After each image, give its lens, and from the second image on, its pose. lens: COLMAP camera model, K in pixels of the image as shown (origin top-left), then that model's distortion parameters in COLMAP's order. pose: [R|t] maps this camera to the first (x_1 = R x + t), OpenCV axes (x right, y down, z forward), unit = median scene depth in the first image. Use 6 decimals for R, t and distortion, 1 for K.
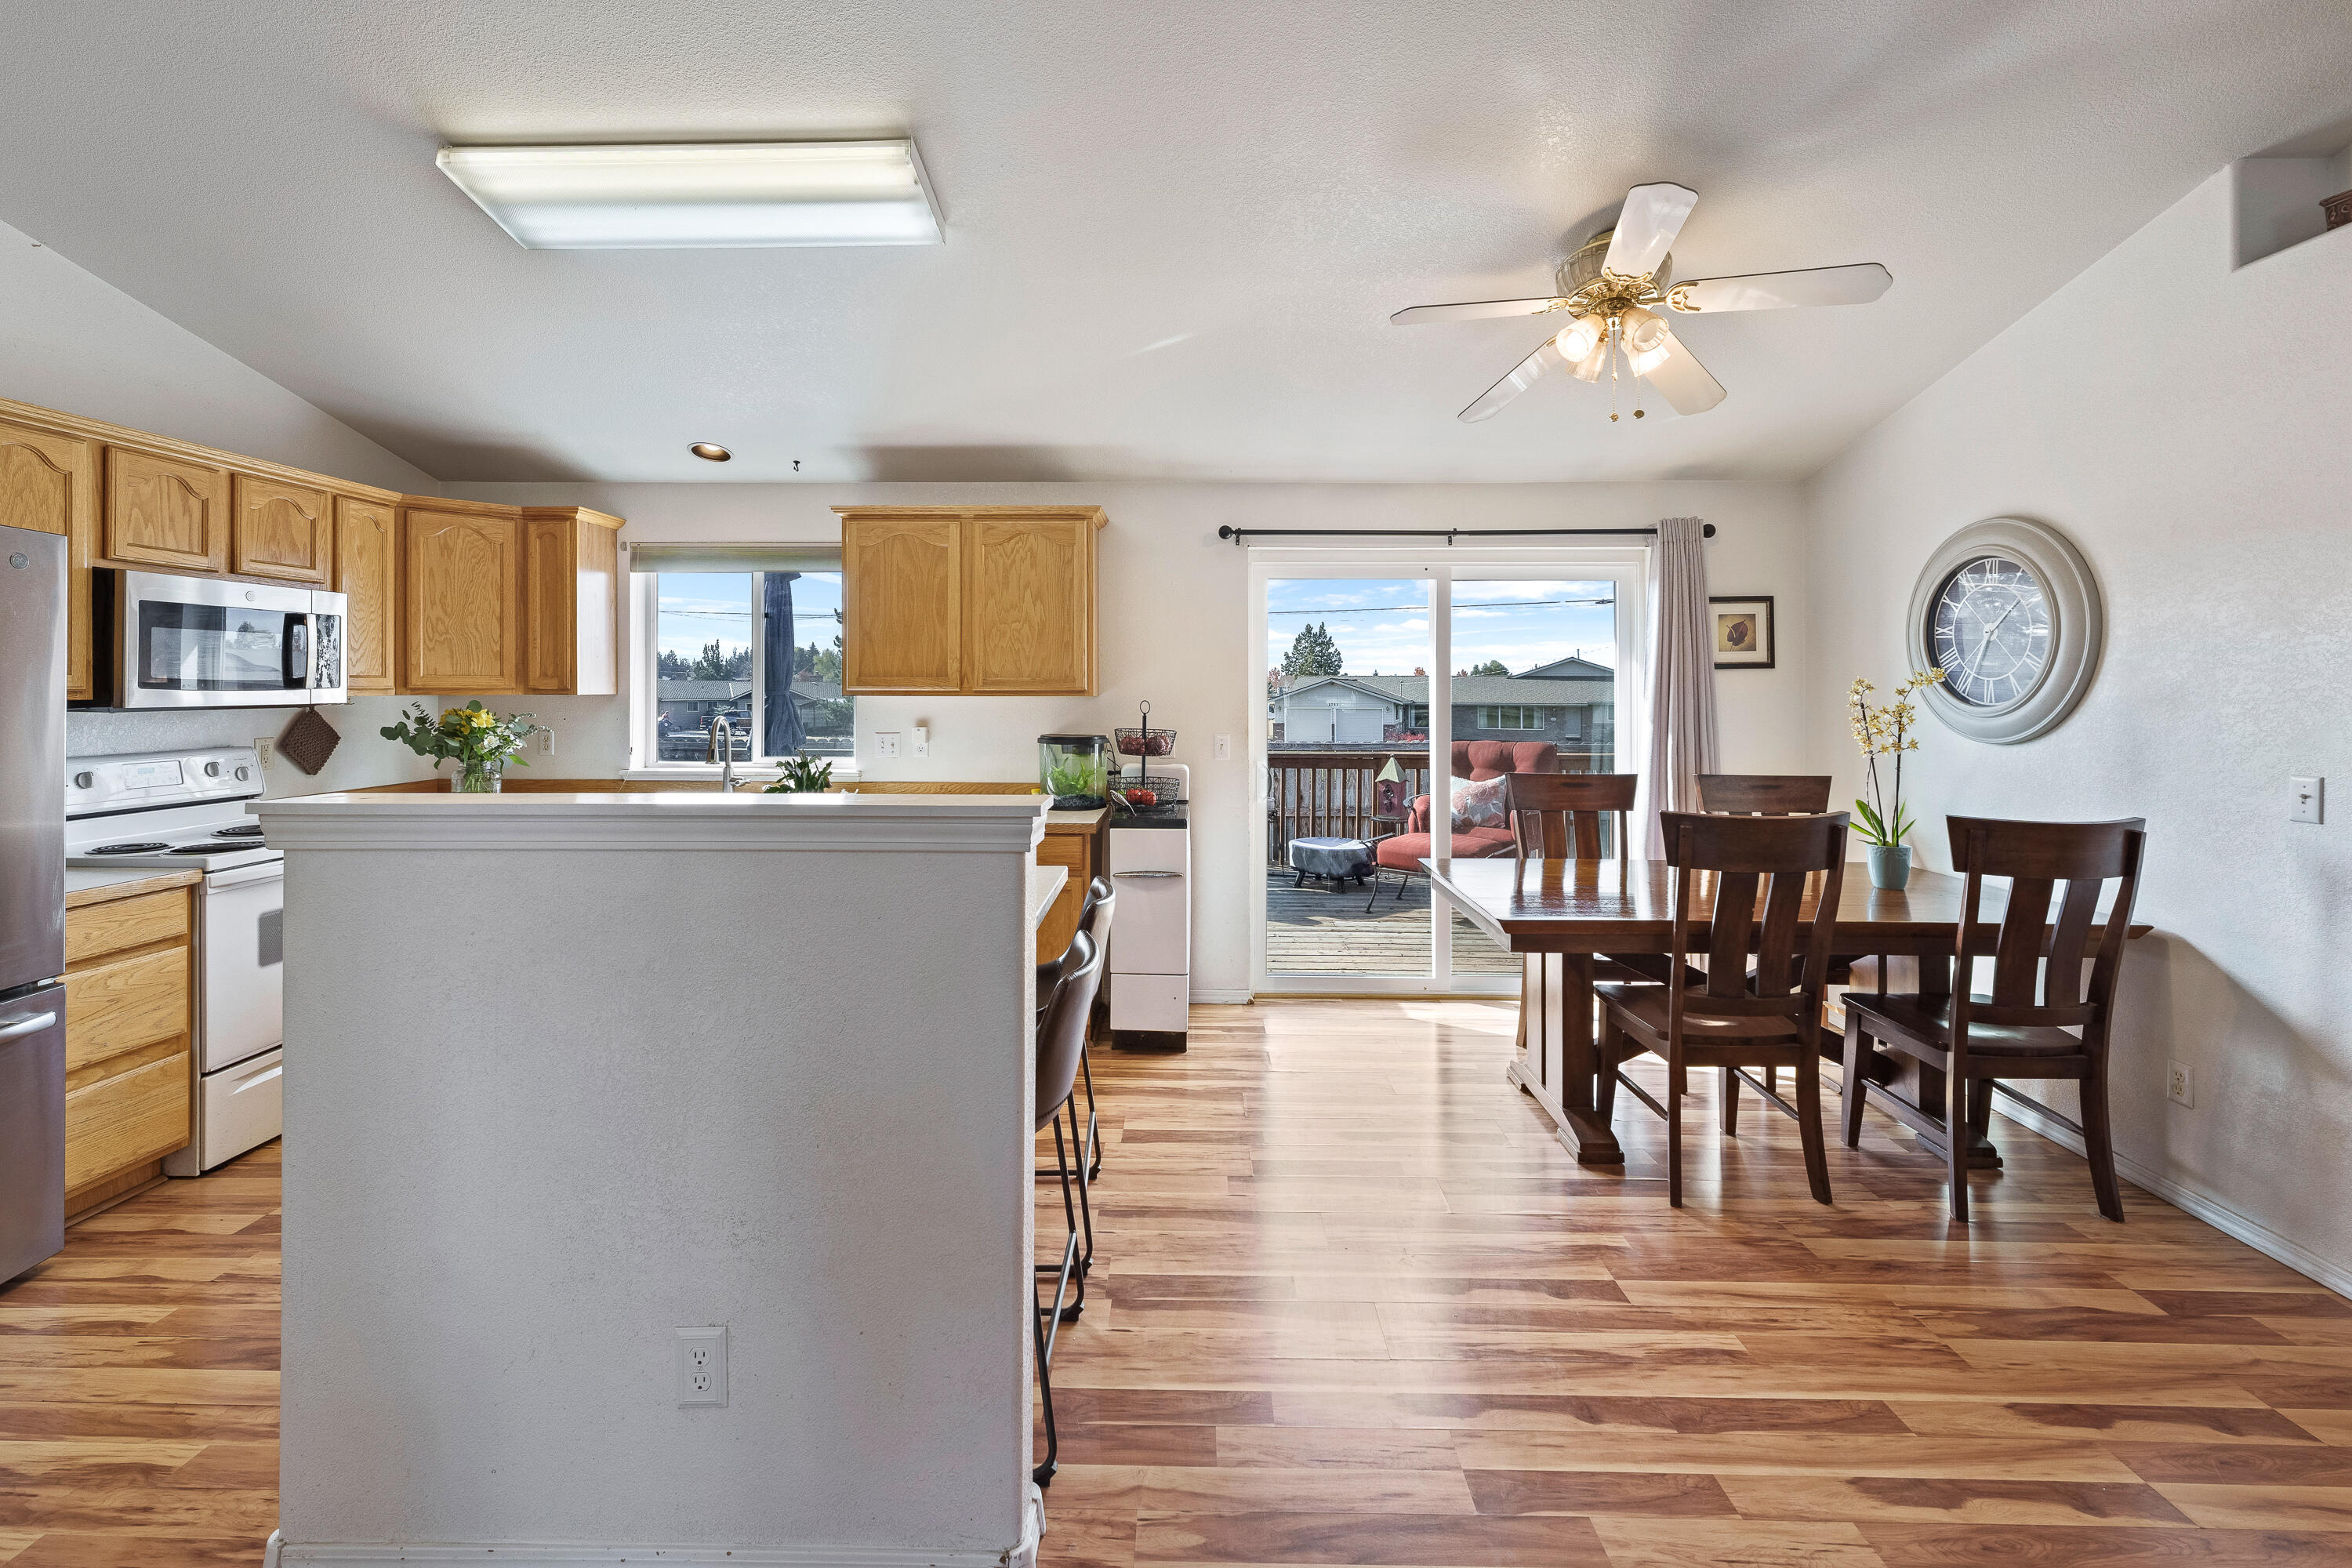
lens RADIAL K [[981.1, 0, 1175.3], [0, 981.1, 699.1], [0, 0, 1]] dist [0.000406, 0.000584]
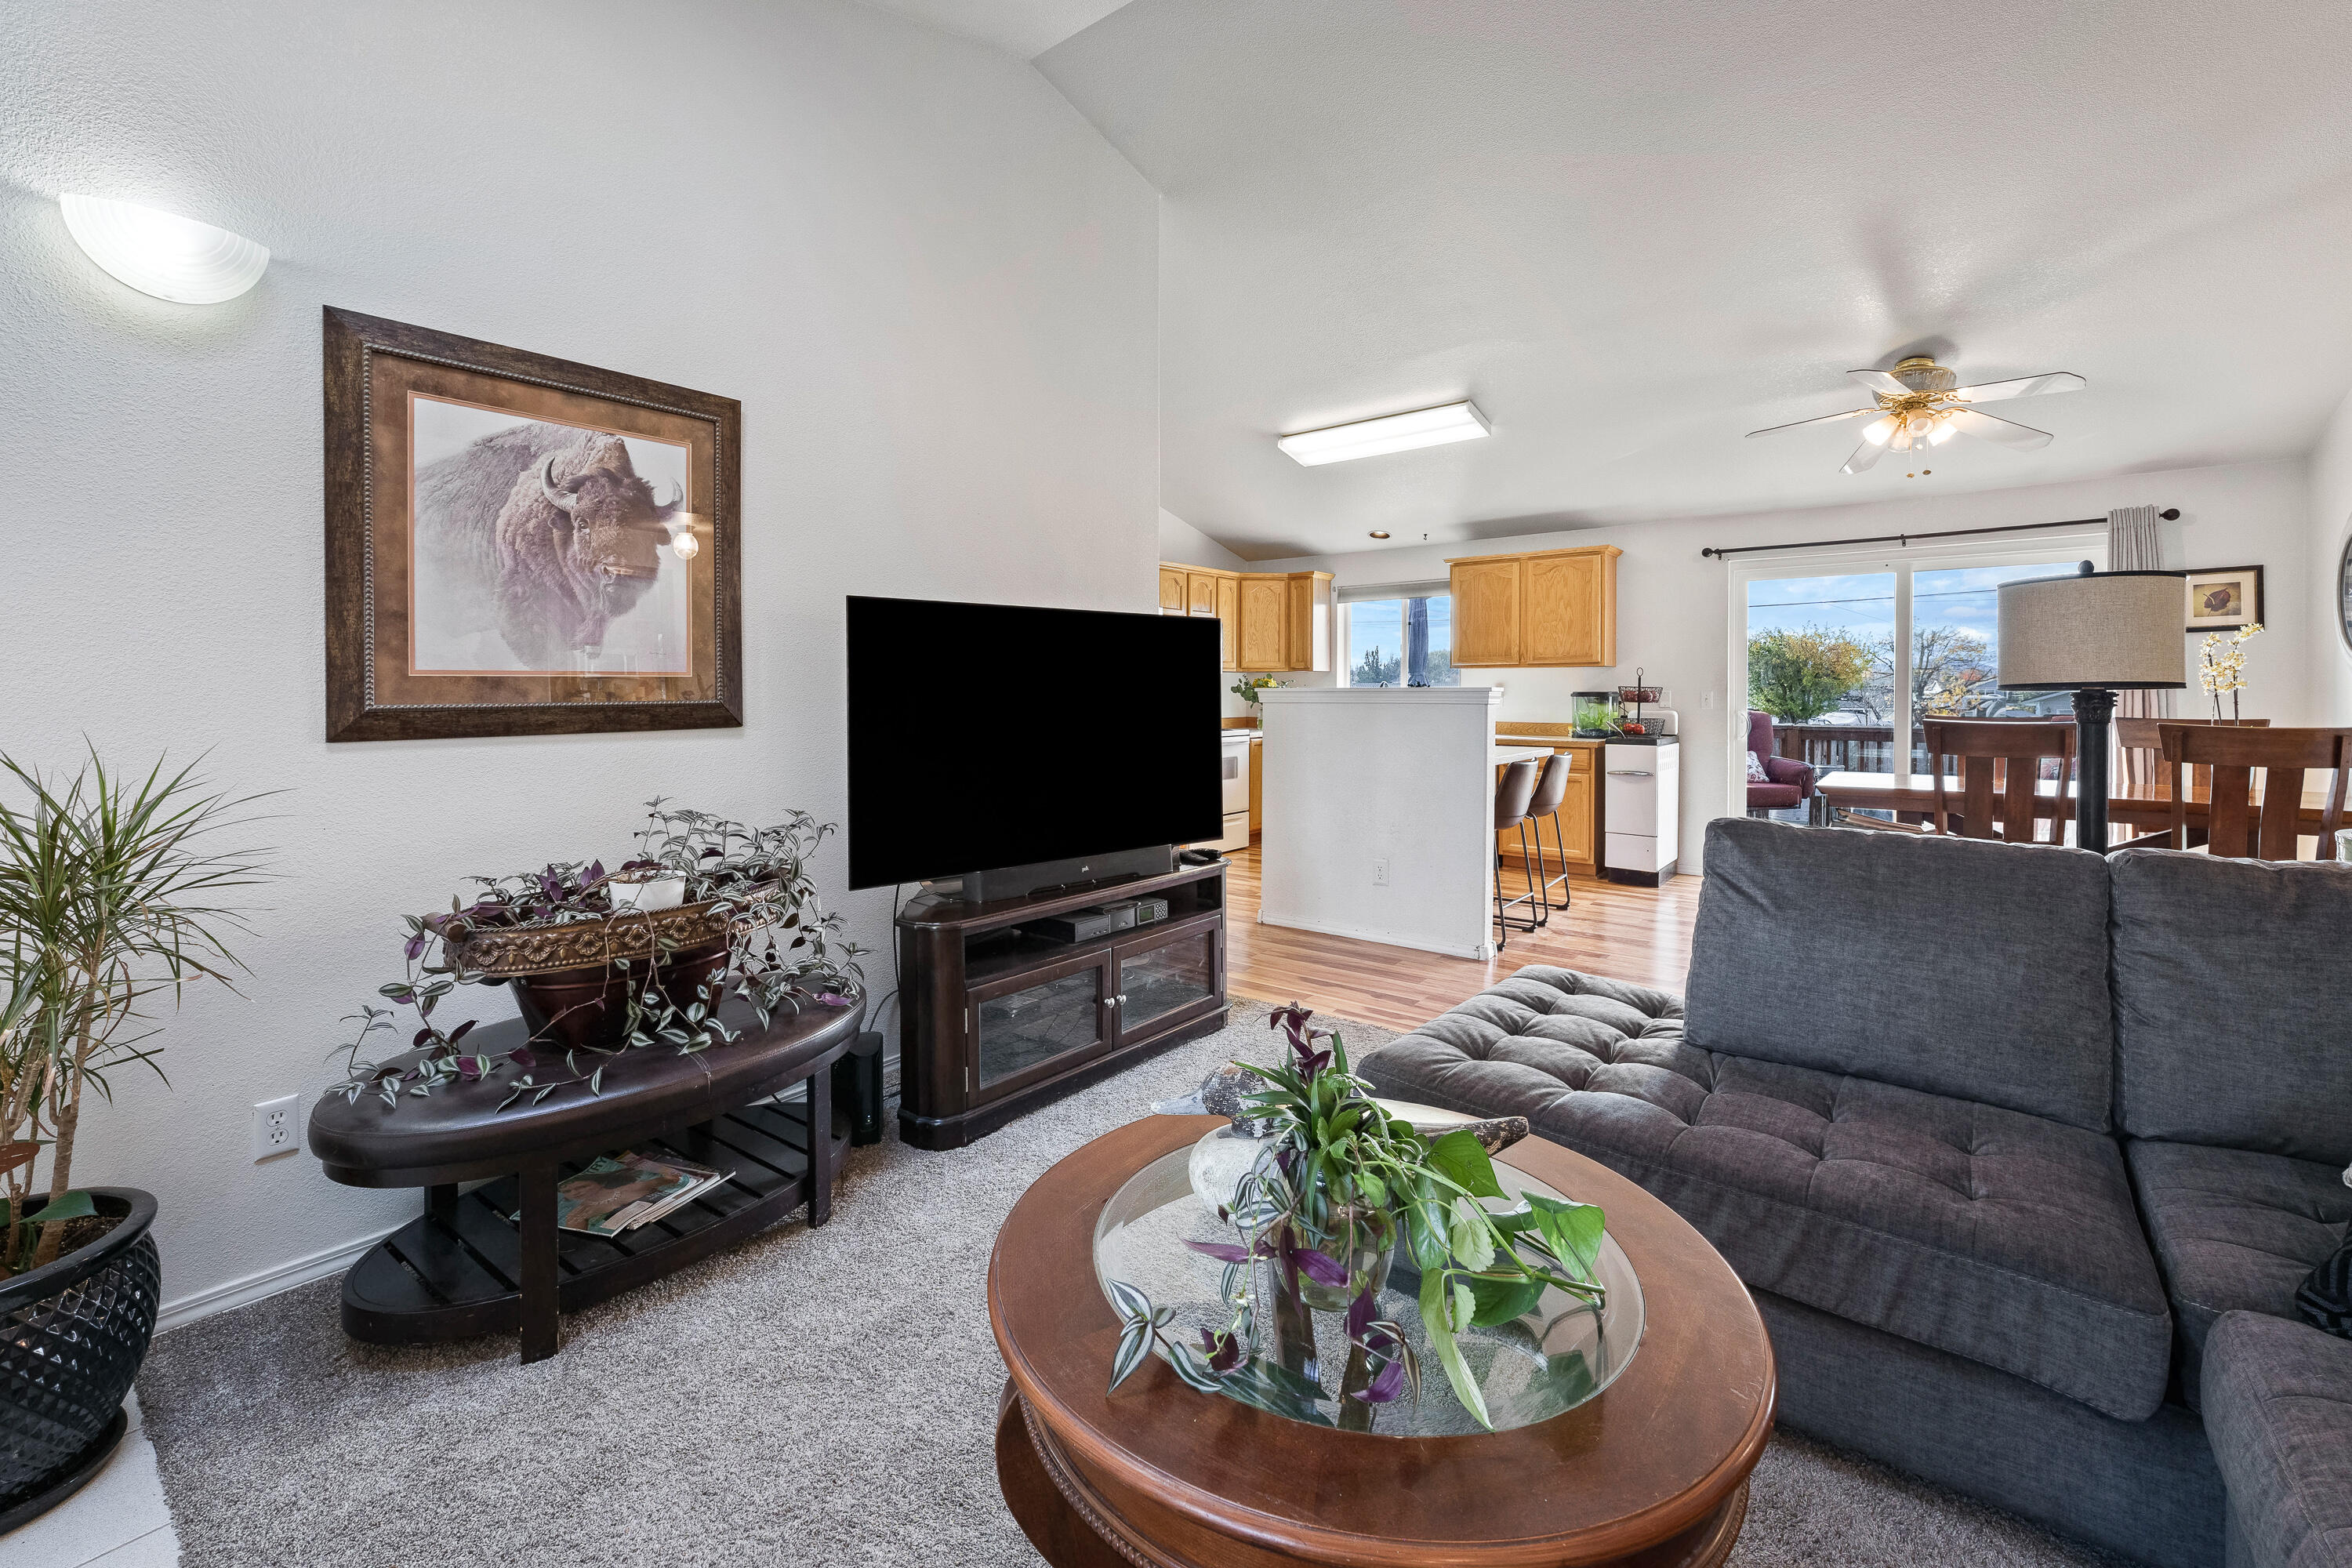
lens RADIAL K [[981.1, 0, 1162.9], [0, 981.1, 696.3], [0, 0, 1]] dist [0.000406, 0.000584]
pose [[0.793146, -0.000970, -0.609030, 0.322677], [-0.001777, 0.999991, -0.003907, 0.055097], [0.609029, 0.004181, 0.793137, -0.700477]]
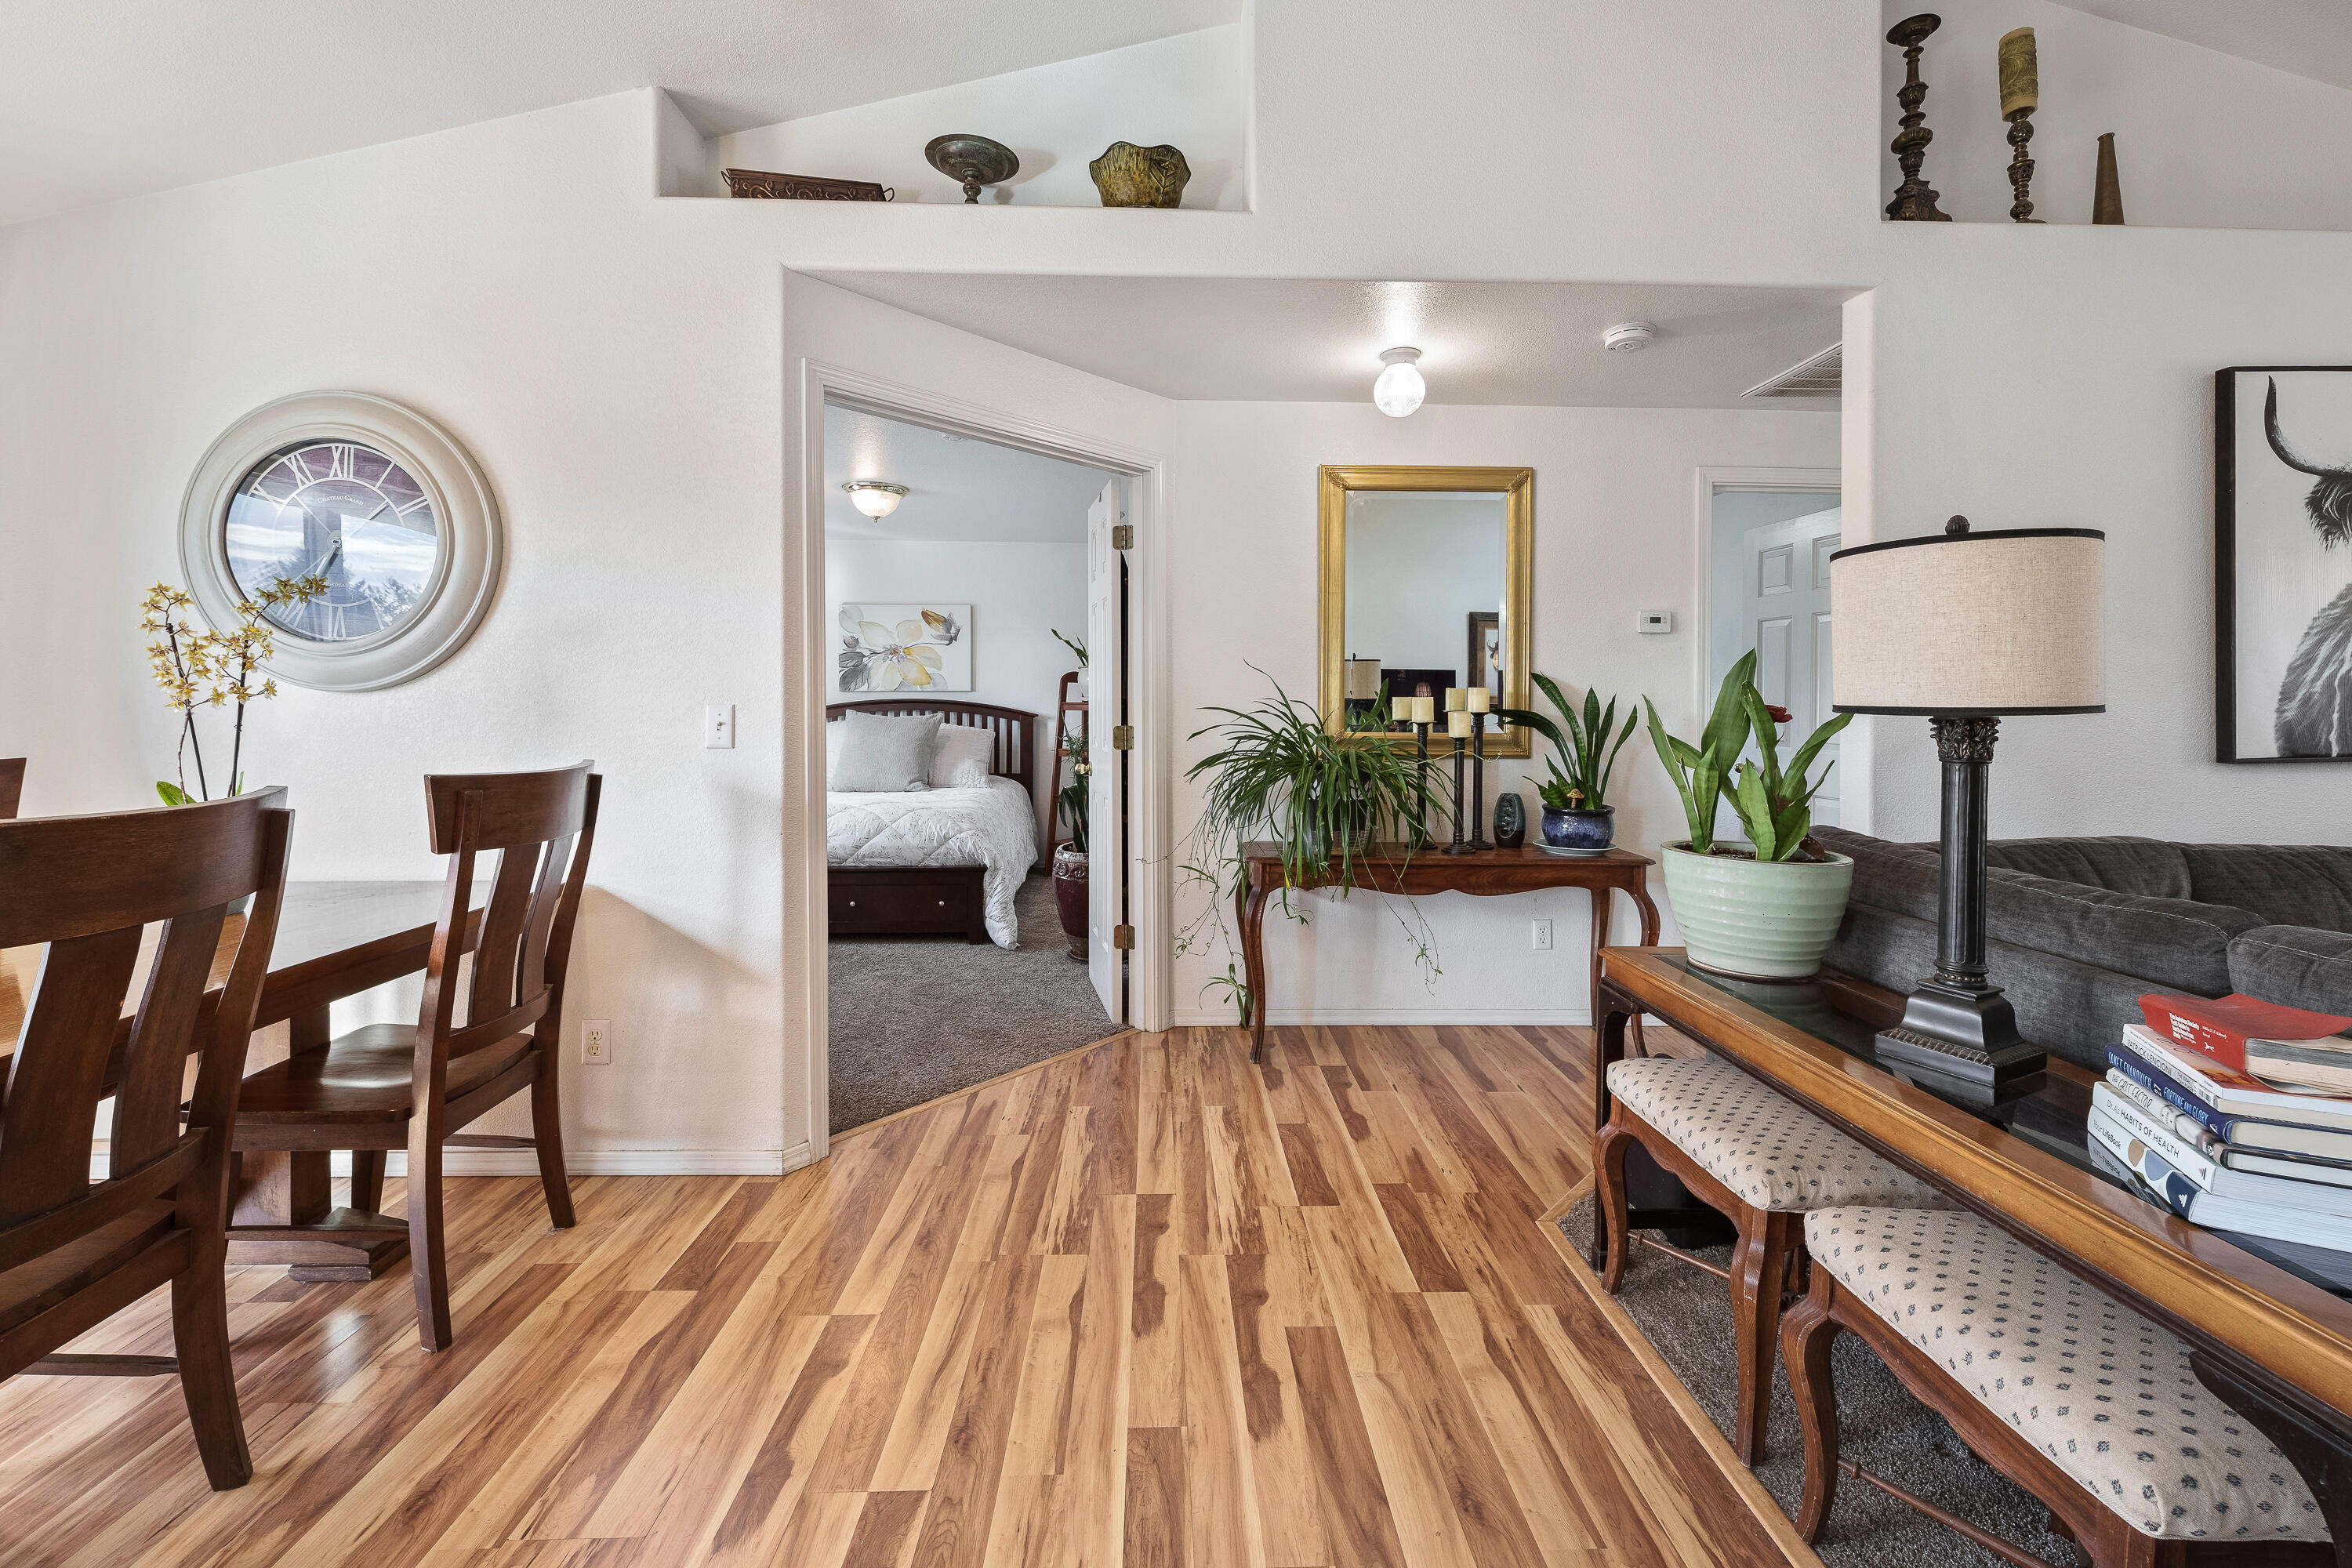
lens RADIAL K [[981.1, 0, 1158.3], [0, 981.1, 702.7], [0, 0, 1]] dist [0.000406, 0.000584]
pose [[-0.041669, -0.004789, 0.999120, 0.050499], [0.003732, 0.999981, 0.004949, 0.044847], [-0.999124, 0.003935, -0.041651, 0.348731]]
